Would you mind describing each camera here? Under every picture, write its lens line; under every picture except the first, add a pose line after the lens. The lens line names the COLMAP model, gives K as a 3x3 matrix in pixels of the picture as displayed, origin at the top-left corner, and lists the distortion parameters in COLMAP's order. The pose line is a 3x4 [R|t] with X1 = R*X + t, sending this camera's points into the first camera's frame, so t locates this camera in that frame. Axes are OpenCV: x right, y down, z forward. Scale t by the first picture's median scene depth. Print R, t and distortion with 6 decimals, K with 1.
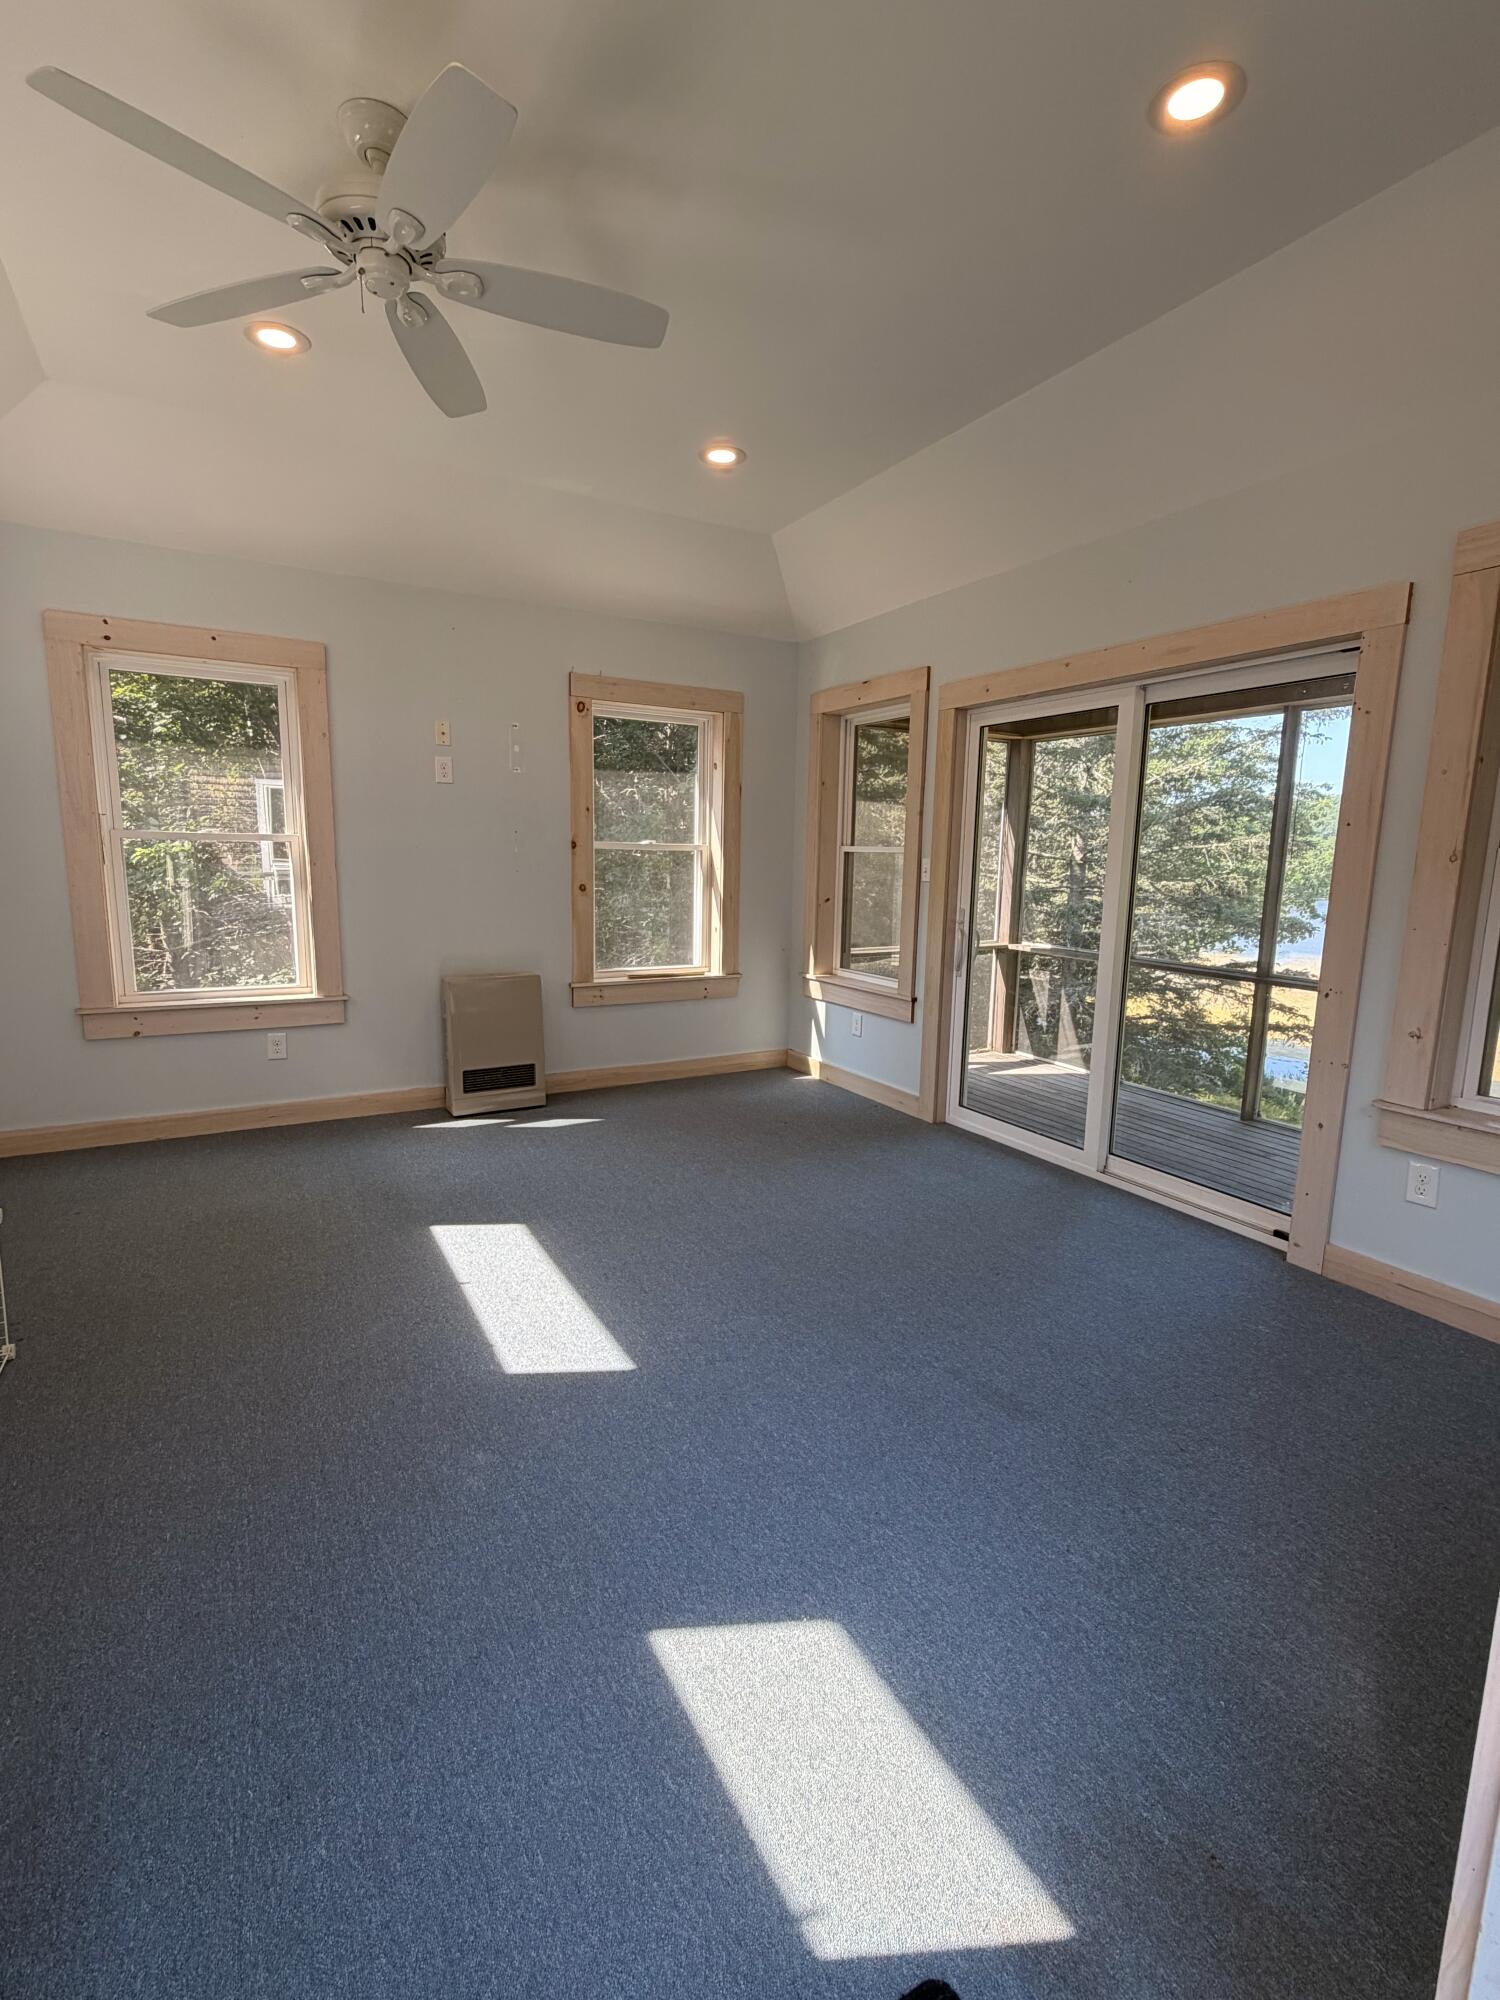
lens RADIAL K [[926.4, 0, 746.9], [0, 926.4, 1002.7], [0, 0, 1]] dist [0.000753, -0.000475]
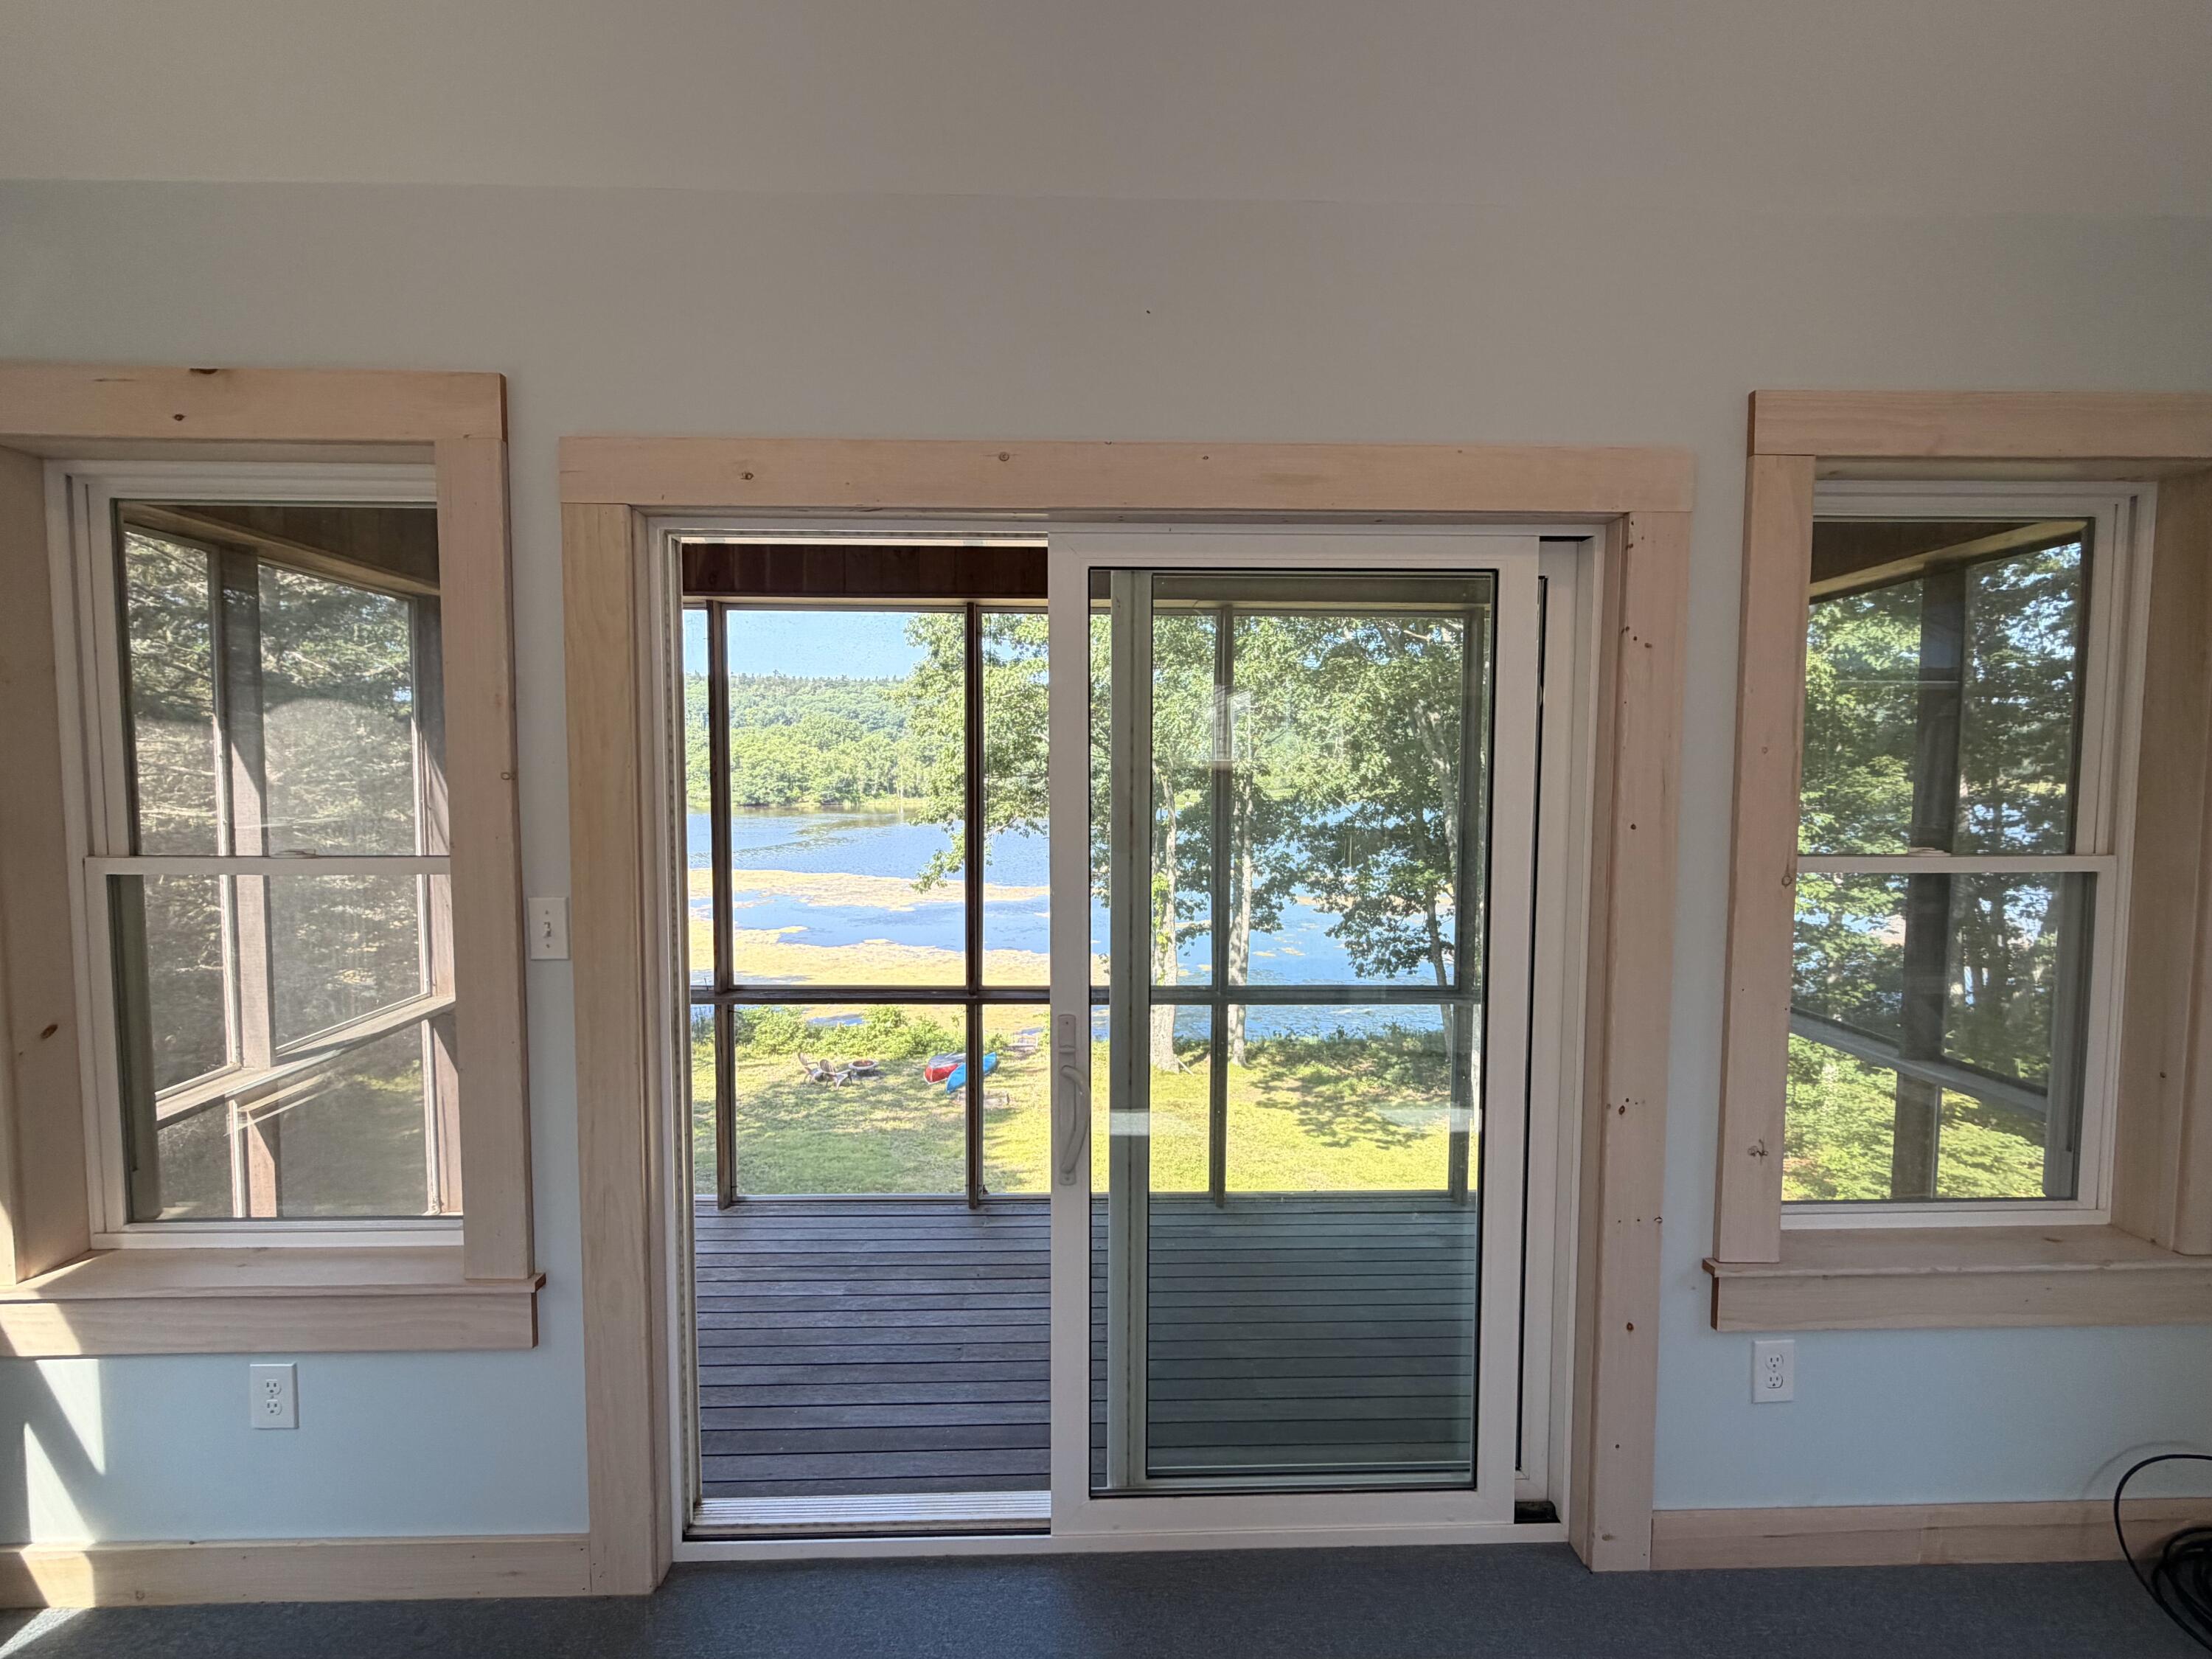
lens RADIAL K [[1024.6, 0, 1099.6], [0, 1024.6, 833.9], [0, 0, 1]] dist [0.000753, -0.000475]
pose [[0.462619, -0.076372, 0.883262, -0.059660], [0.147265, 0.989062, 0.008388, -0.151360], [-0.874241, 0.126193, 0.468805, 0.612735]]
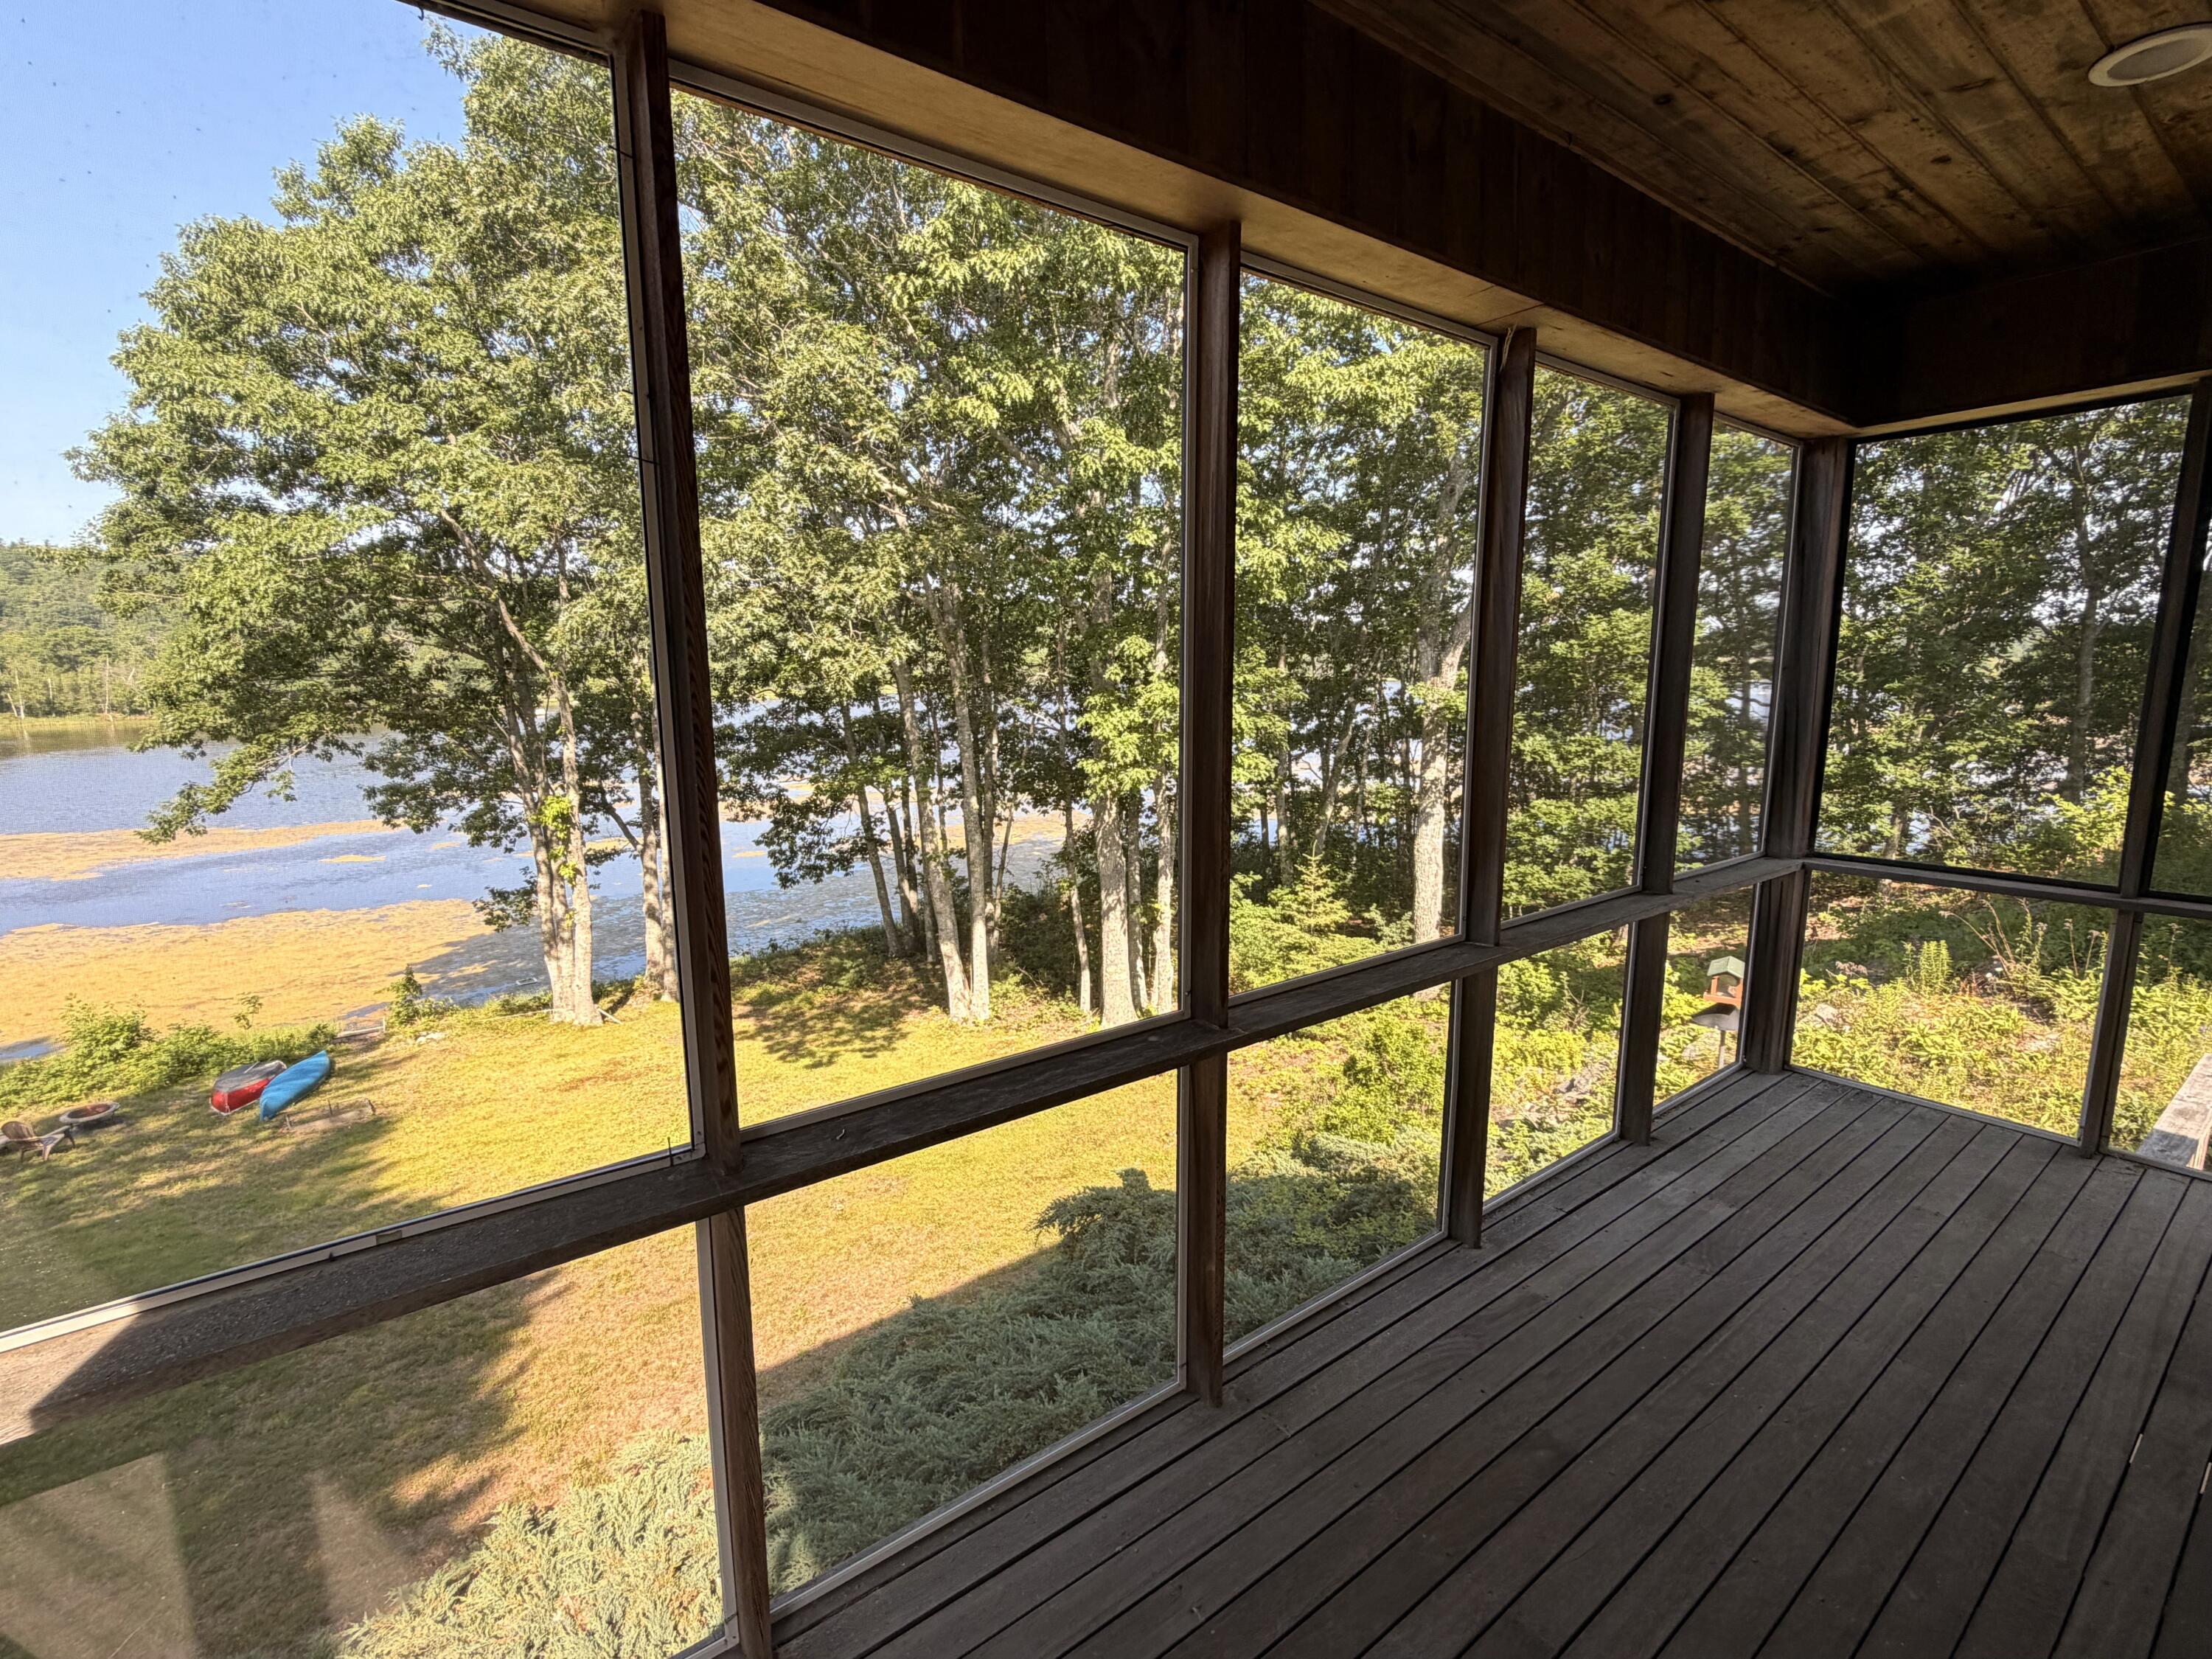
lens RADIAL K [[1024.6, 0, 1113.7], [0, 1024.6, 833.9], [0, 0, 1]] dist [0.000753, -0.000475]
pose [[-0.145488, -0.180737, 0.972711, 0.202825], [0.162066, 0.965538, 0.203644, -0.202543], [-0.975996, 0.187271, -0.111183, 1.159350]]
